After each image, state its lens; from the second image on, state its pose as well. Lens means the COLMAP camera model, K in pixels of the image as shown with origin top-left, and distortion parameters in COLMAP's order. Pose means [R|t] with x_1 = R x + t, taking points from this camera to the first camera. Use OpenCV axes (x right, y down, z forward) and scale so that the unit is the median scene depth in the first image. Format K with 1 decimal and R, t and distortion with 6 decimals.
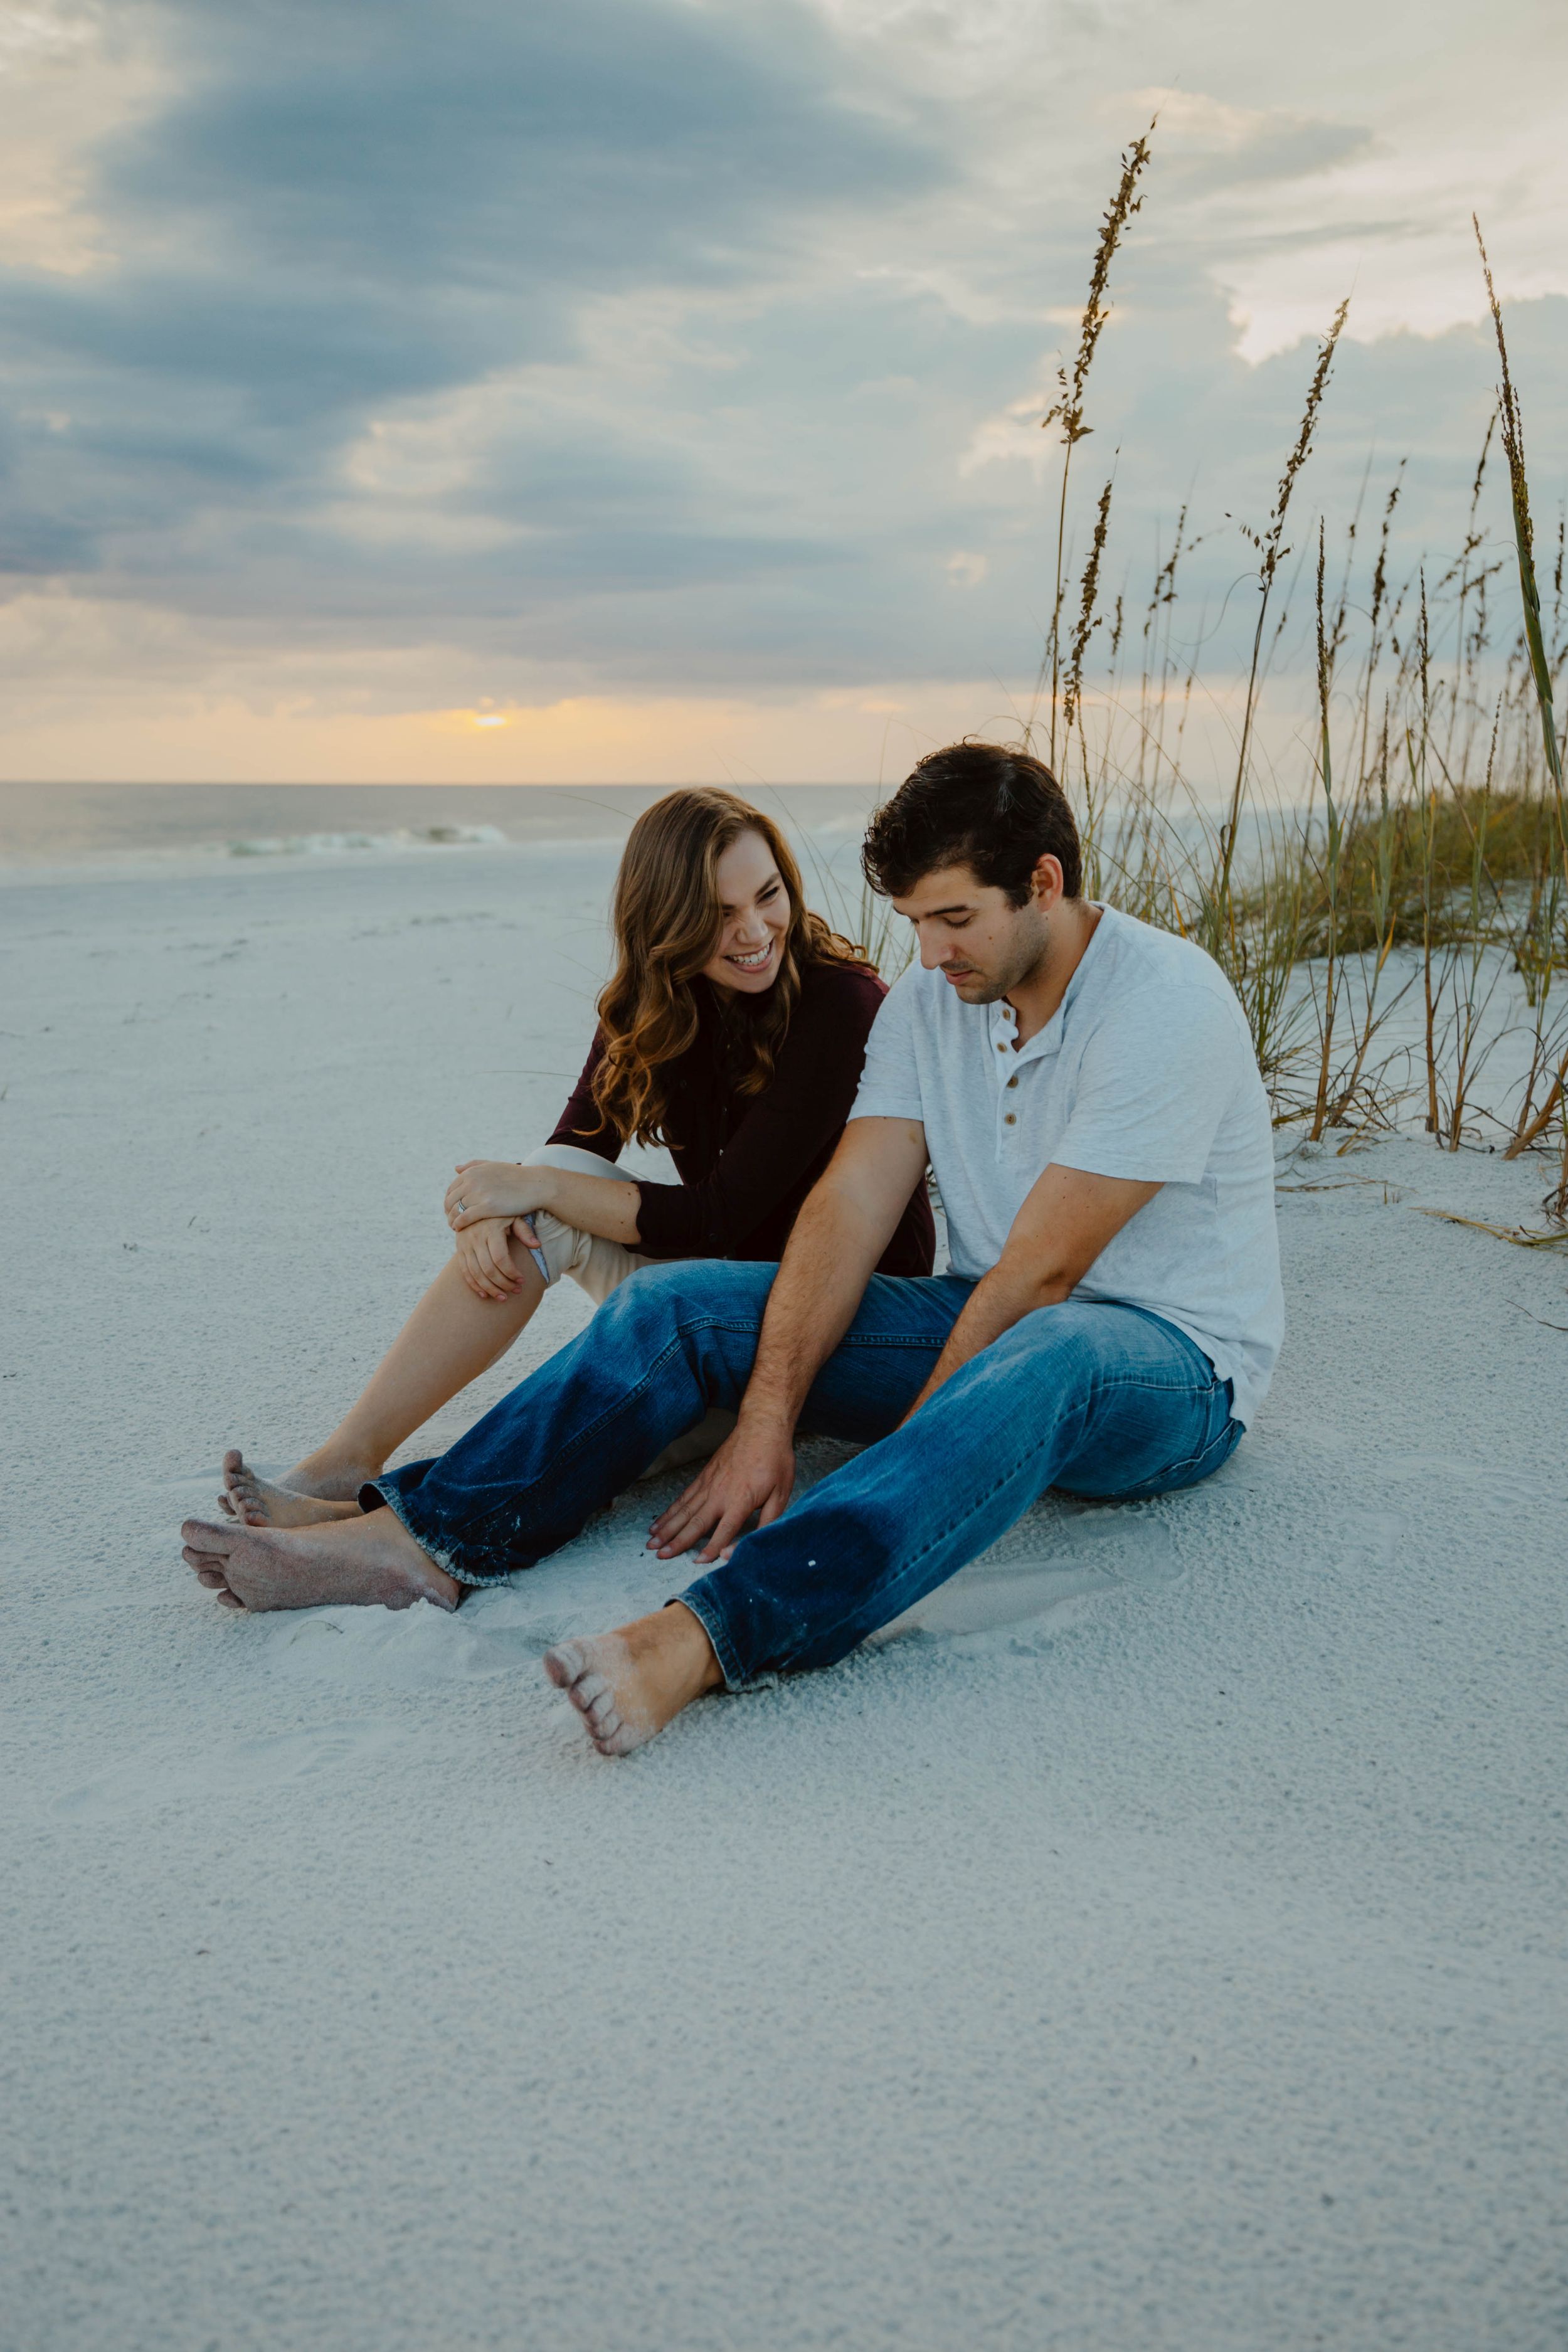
lens RADIAL K [[3181.0, 0, 712.7], [0, 3181.0, 1129.2], [0, 0, 1]] dist [0.132485, 0.000000]
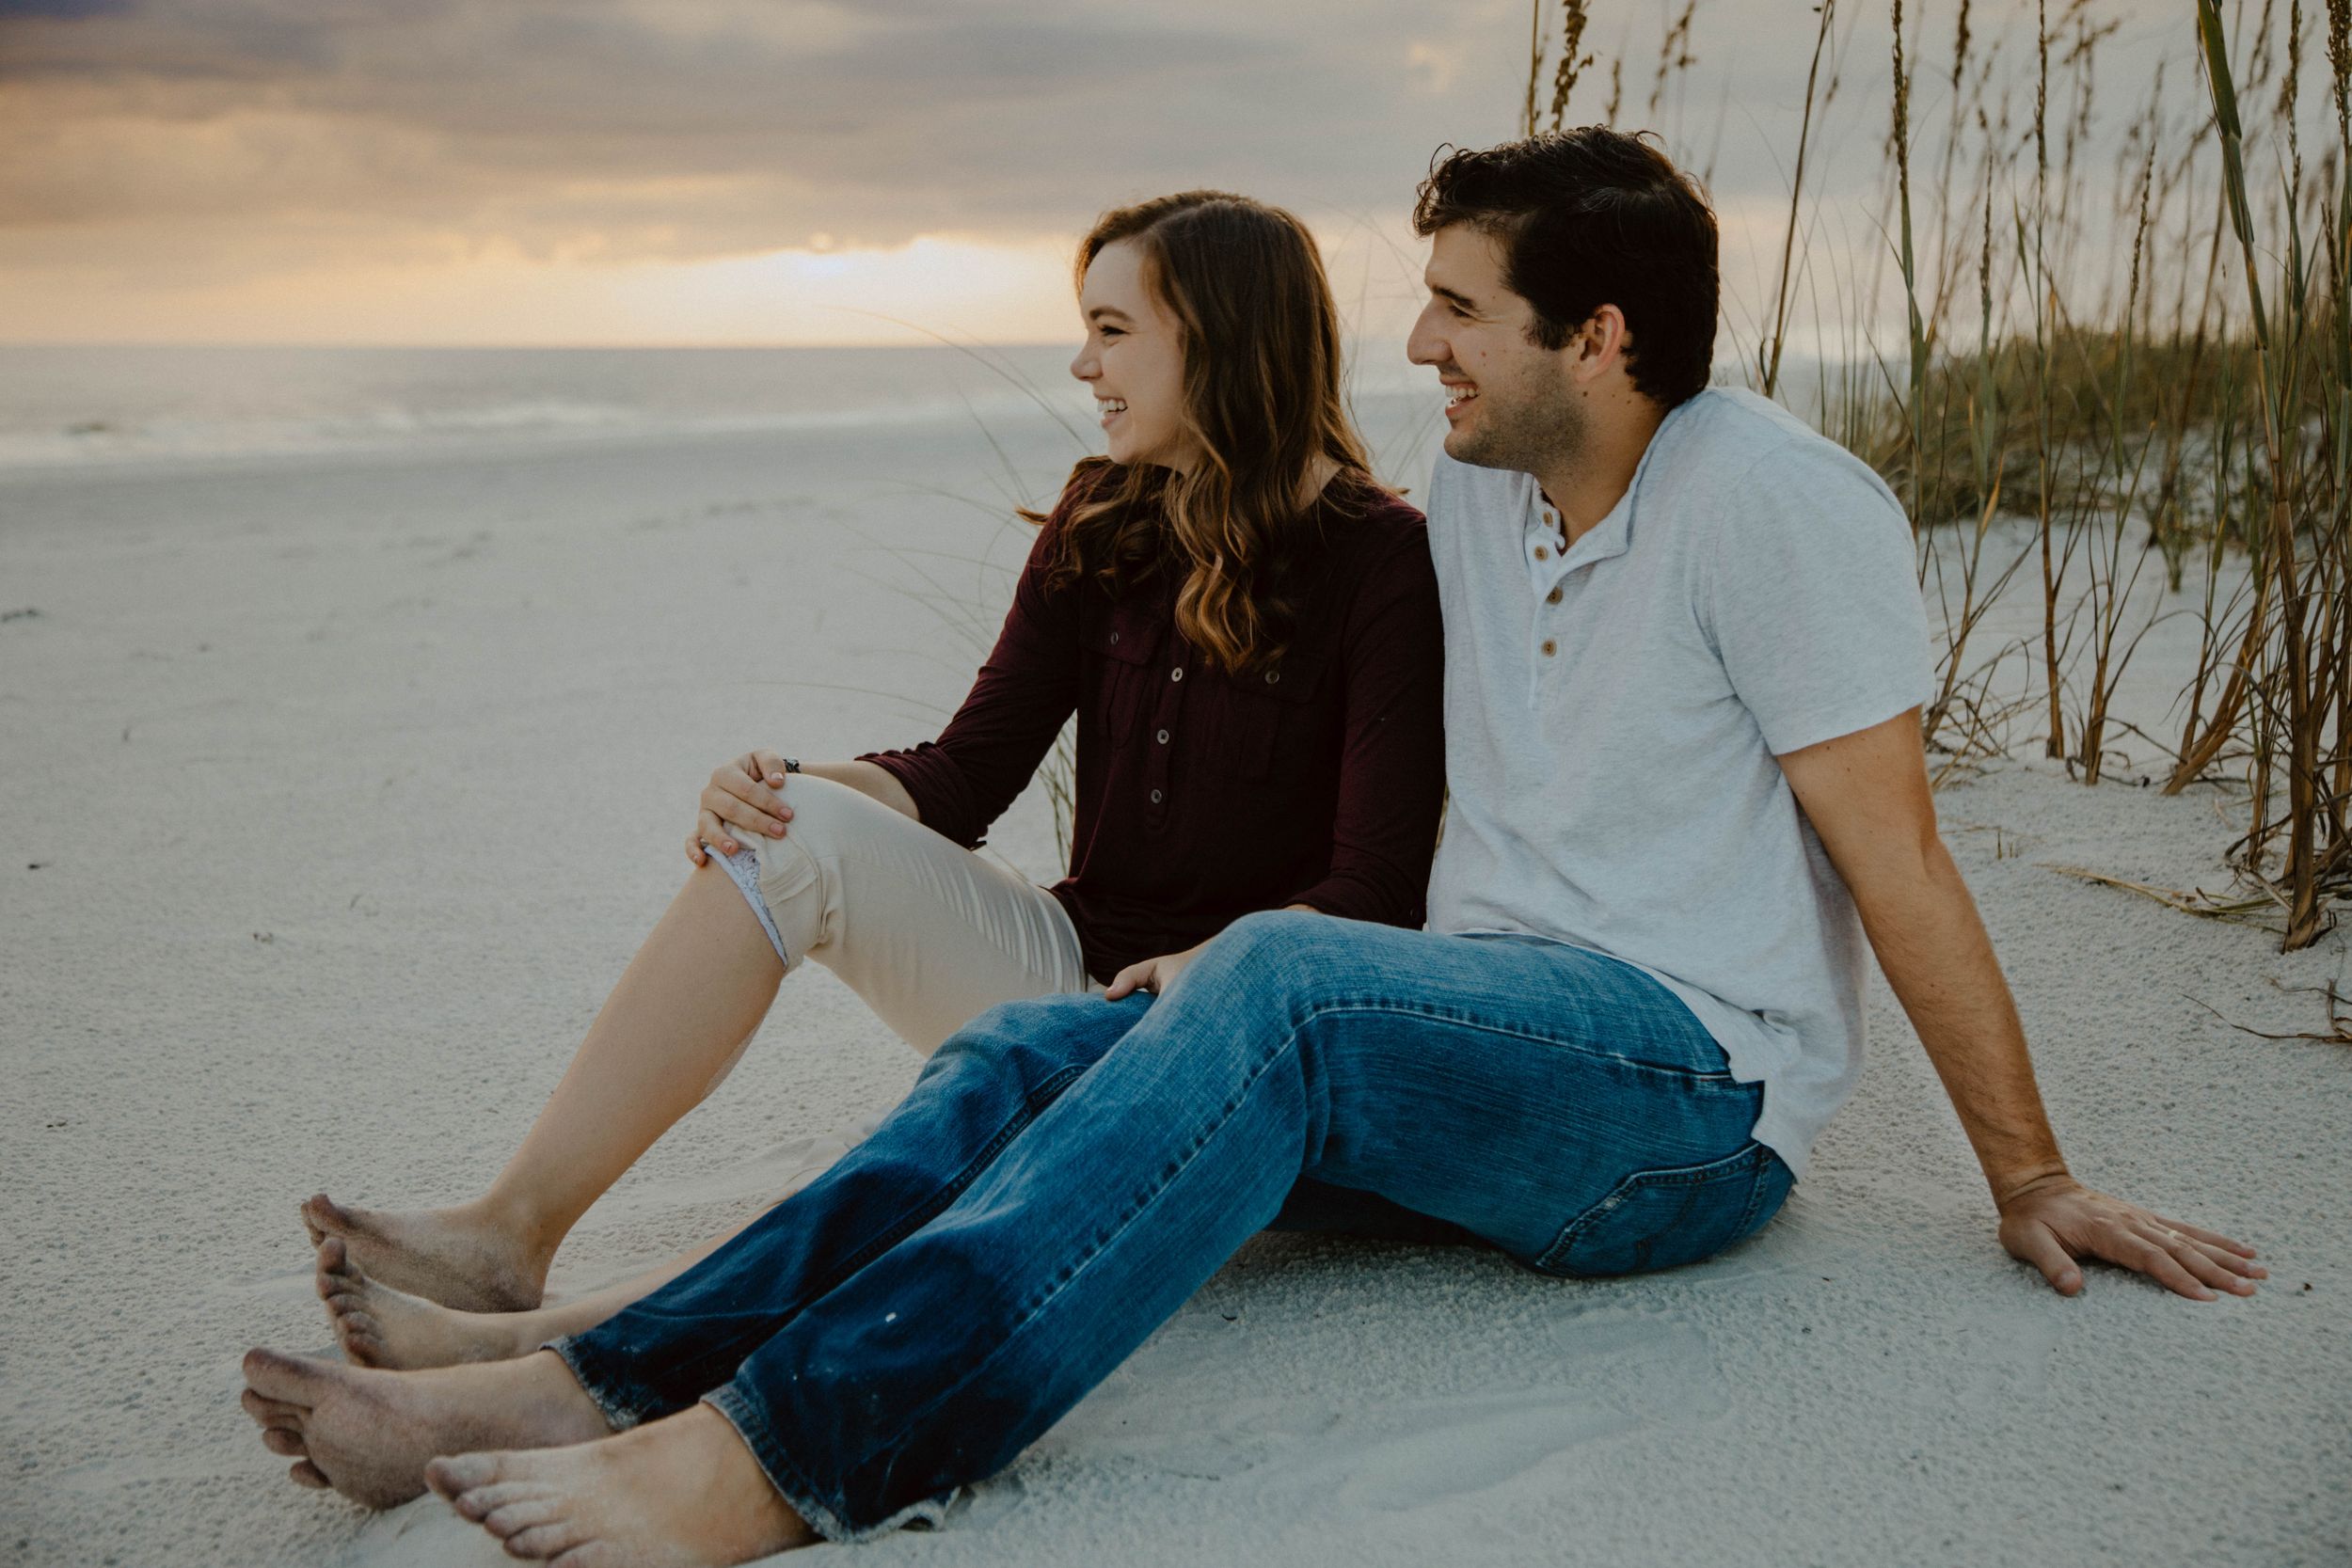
lens RADIAL K [[3808.3, 0, 1152.7], [0, 3808.3, 790.6], [0, 0, 1]] dist [0.196081, 0.000000]
pose [[0.999925, -0.010600, 0.006088, 0.015367], [0.010581, 0.999939, 0.003175, 0.003112], [-0.006121, -0.003110, 0.999976, 0.134674]]
